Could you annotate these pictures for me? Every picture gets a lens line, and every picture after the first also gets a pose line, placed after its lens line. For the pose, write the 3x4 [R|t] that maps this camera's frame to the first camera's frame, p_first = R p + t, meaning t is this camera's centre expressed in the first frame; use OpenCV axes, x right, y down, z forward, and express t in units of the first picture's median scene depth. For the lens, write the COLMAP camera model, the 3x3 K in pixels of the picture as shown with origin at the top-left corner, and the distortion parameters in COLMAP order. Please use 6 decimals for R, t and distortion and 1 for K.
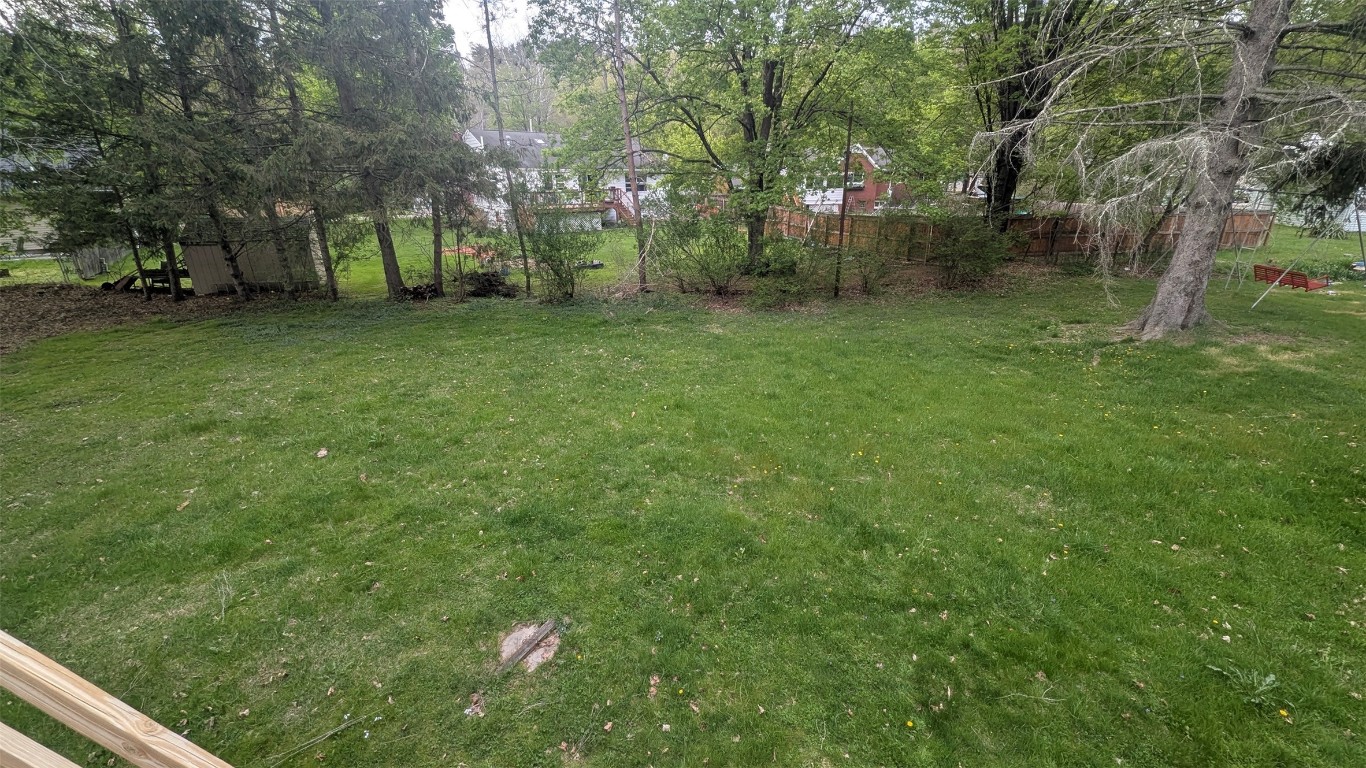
lens RADIAL K [[555.8, 0, 684.4], [0, 555.8, 387.4], [0, 0, 1]] dist [0.003086, 0.000778]
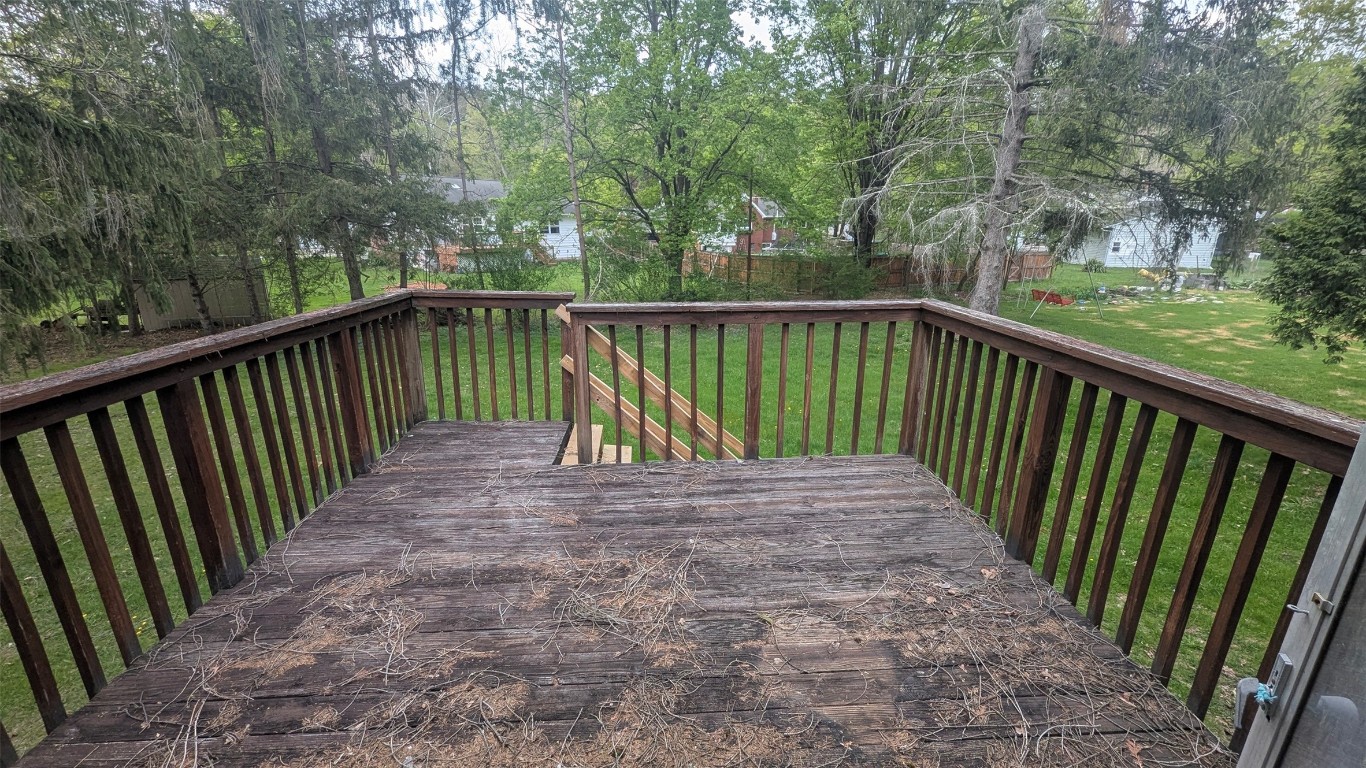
lens RADIAL K [[555.8, 0, 682.7], [0, 555.8, 385.6], [0, 0, 1]] dist [0.003086, 0.000778]
pose [[0.982851, -0.041548, 0.179659, -0.103504], [0.054168, 0.996354, -0.065917, 0.060715], [-0.176265, 0.074518, 0.981518, -0.189611]]
